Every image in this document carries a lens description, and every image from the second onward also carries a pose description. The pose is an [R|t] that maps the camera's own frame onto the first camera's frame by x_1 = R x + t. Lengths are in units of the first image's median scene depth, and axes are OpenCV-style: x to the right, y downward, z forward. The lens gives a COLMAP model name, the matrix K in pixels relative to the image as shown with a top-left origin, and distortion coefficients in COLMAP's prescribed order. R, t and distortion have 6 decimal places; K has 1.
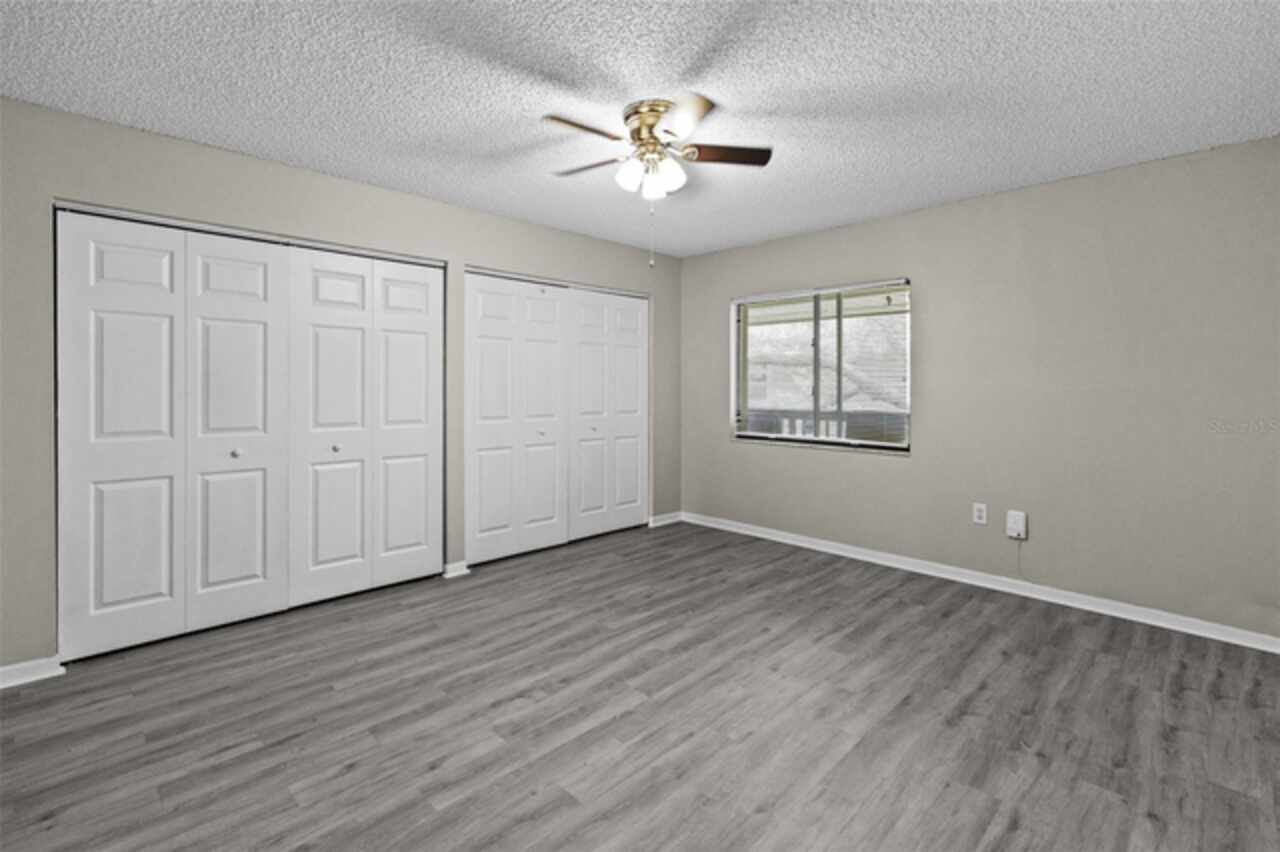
lens RADIAL K [[588.2, 0, 638.7], [0, 588.2, 388.7], [0, 0, 1]] dist [0.004476, -0.000504]
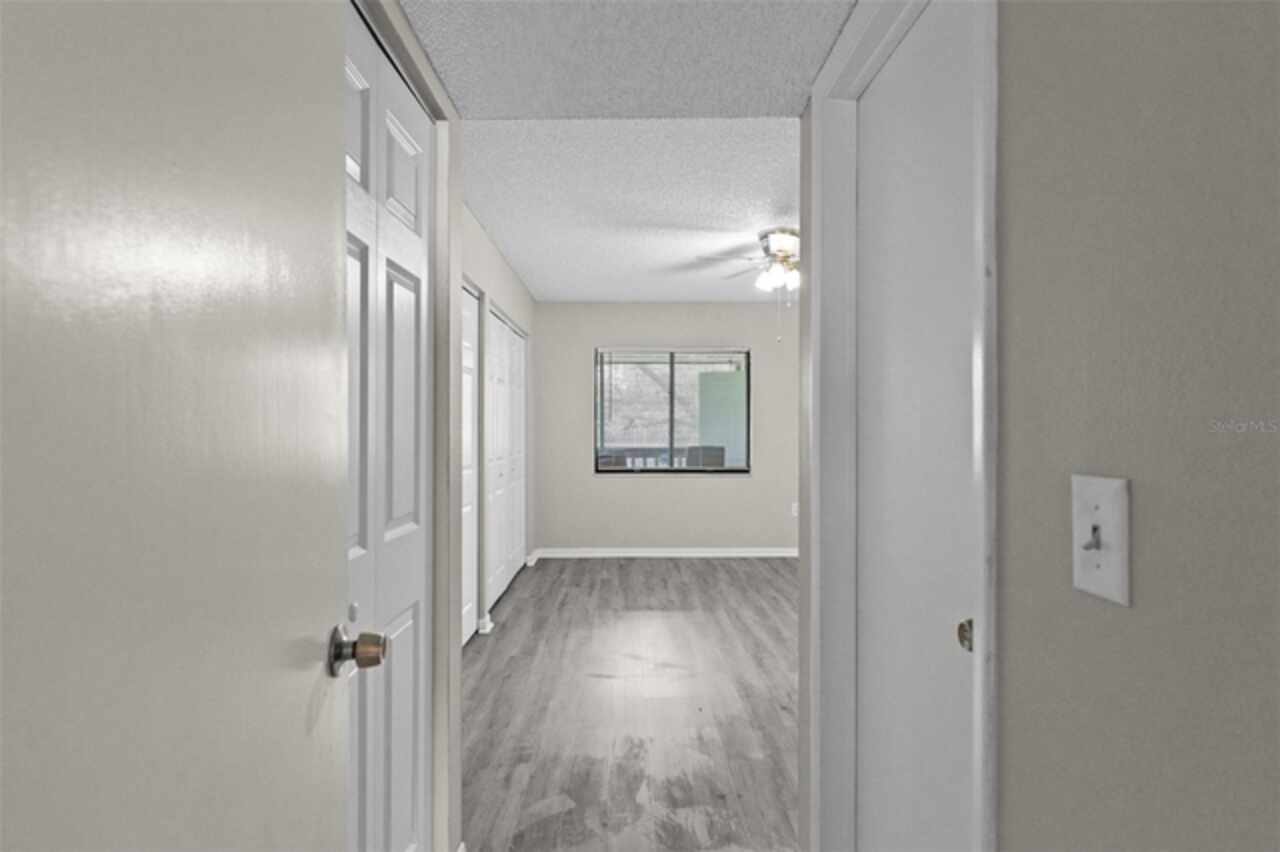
lens RADIAL K [[678.8, 0, 640.0], [0, 678.8, 426.0], [0, 0, 1]] dist [-0.000052, 0.000008]
pose [[0.686262, -0.003193, 0.727347, -1.303115], [0.002956, 0.999994, 0.001602, -0.009107], [-0.727348, 0.001050, 0.686268, 0.120620]]
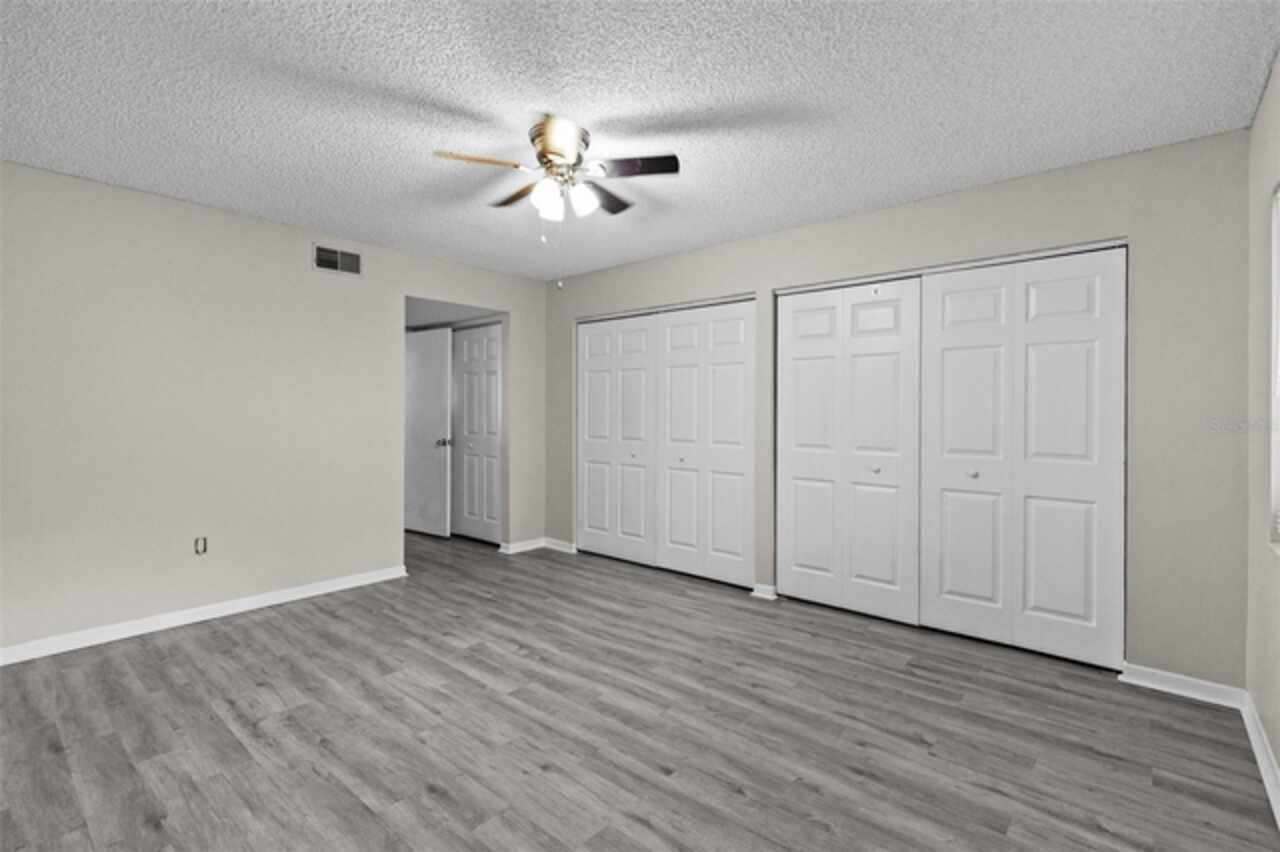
lens RADIAL K [[578.2, 0, 633.2], [0, 578.2, 413.0], [0, 0, 1]] dist [0.003497, -0.000004]
pose [[0.074339, -0.000601, -0.997233, 0.950508], [-0.007449, 0.999972, -0.001158, 0.002545], [0.997205, 0.007515, 0.074332, 0.991265]]
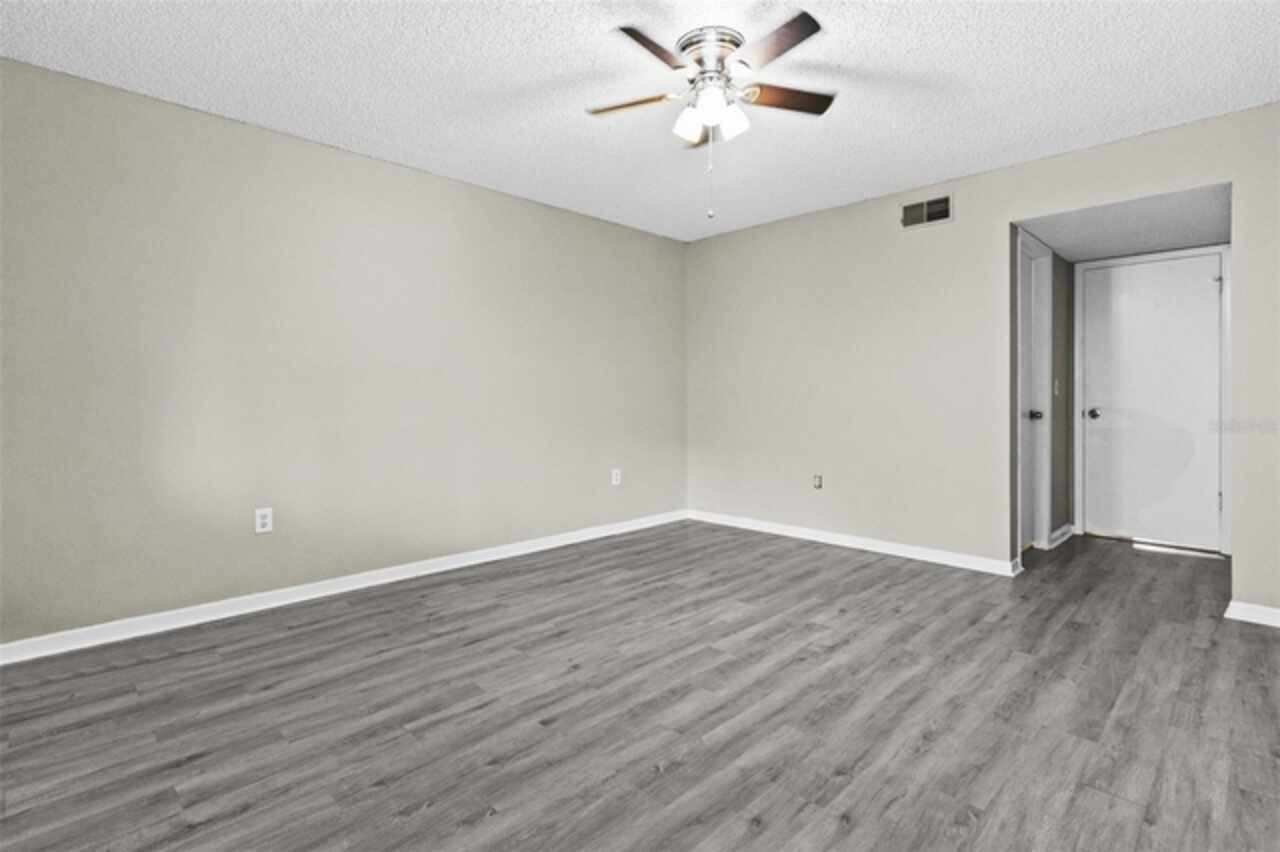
lens RADIAL K [[617.9, 0, 640.5], [0, 617.9, 393.3], [0, 0, 1]] dist [0.011481, -0.000013]
pose [[-0.999958, -0.000123, -0.009187, 0.131695], [-0.000095, 0.999995, -0.003043, 0.059669], [0.009187, -0.003042, -0.999953, 1.826457]]
